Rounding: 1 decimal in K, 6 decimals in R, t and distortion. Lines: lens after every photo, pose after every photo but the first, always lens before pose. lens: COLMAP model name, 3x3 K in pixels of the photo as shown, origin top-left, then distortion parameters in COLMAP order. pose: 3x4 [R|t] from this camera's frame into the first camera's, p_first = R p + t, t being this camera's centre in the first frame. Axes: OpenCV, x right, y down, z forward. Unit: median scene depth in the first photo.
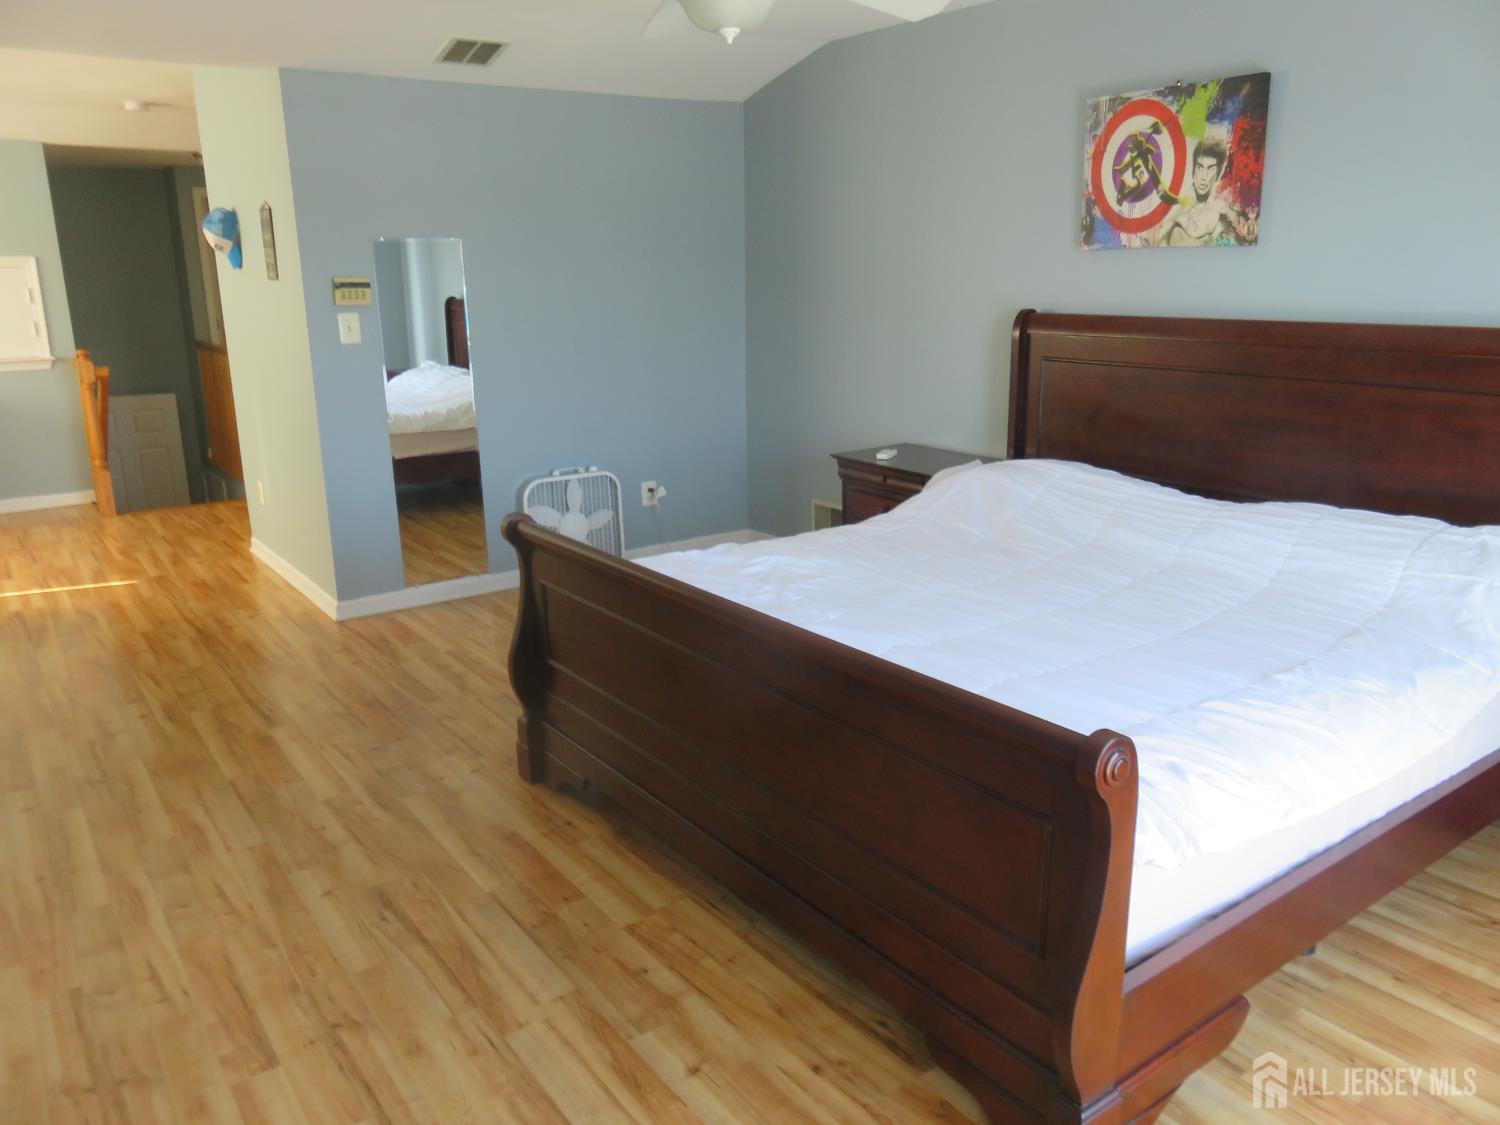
lens RADIAL K [[1122.2, 0, 747.9], [0, 1122.2, 562.9], [0, 0, 1]] dist [-0.003705, -0.006630]
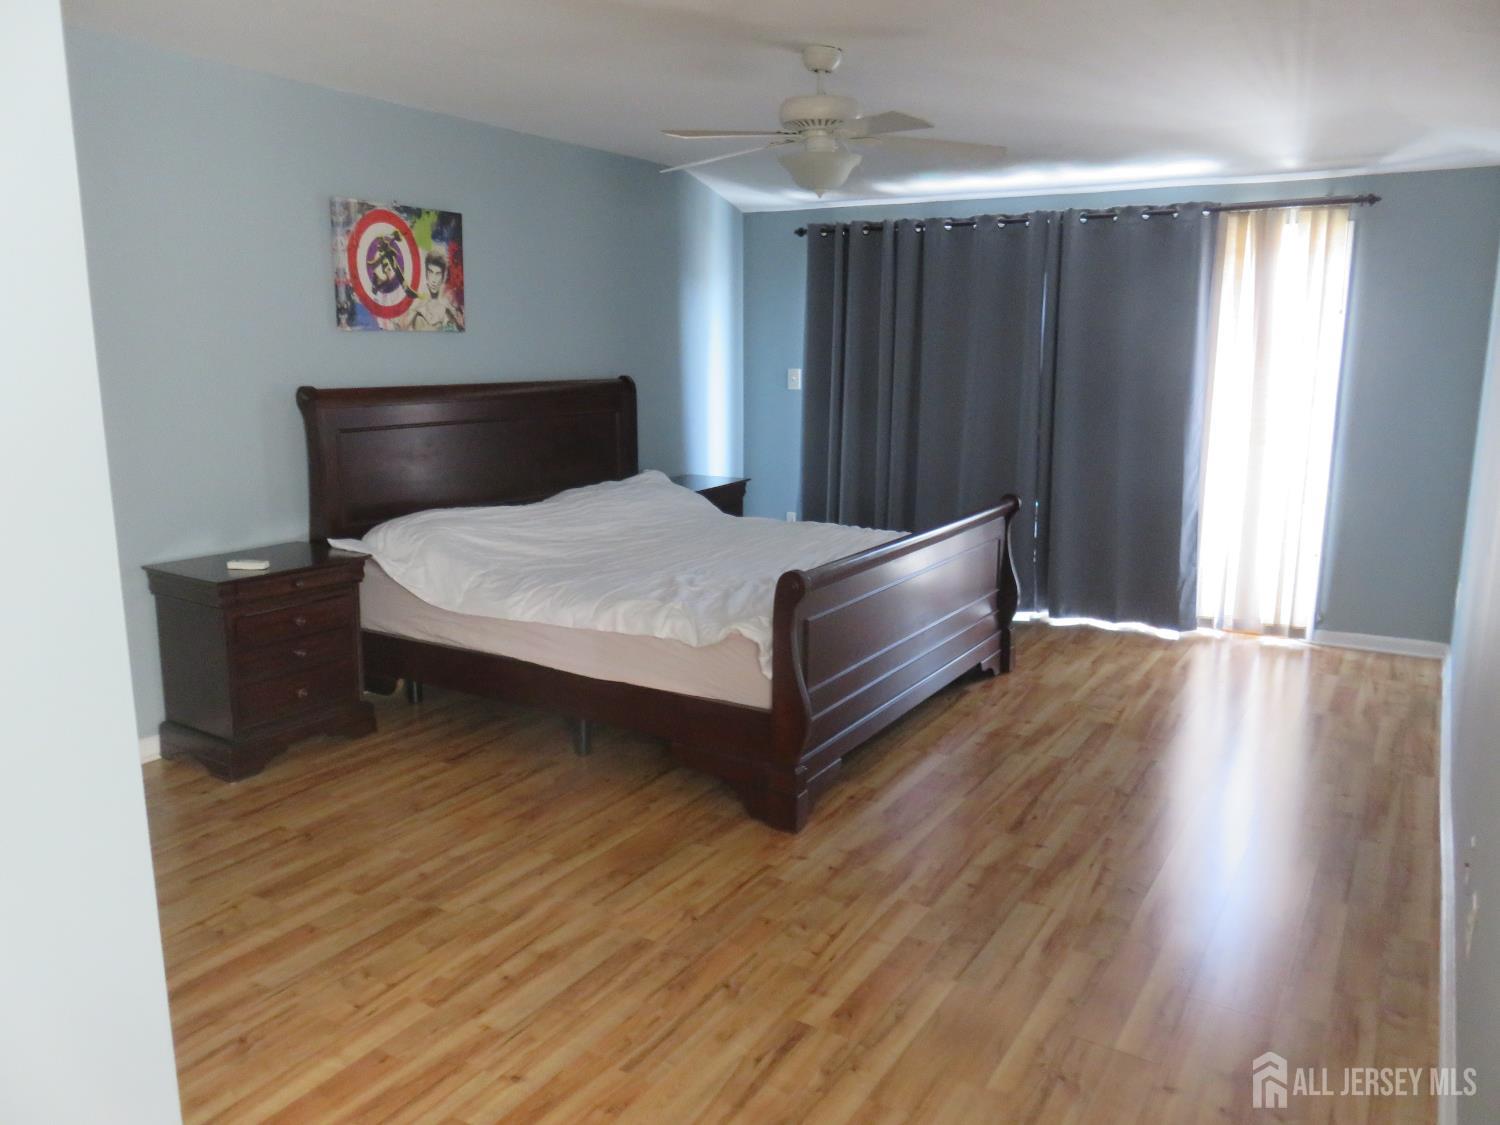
lens RADIAL K [[1122.2, 0, 750.1], [0, 1122.2, 559.9], [0, 0, 1]] dist [-0.003705, -0.006630]
pose [[-0.390063, -0.161574, 0.906501, -0.973519], [0.234882, 0.934455, 0.267626, -0.294604], [-0.890326, 0.317312, -0.326546, 1.175671]]
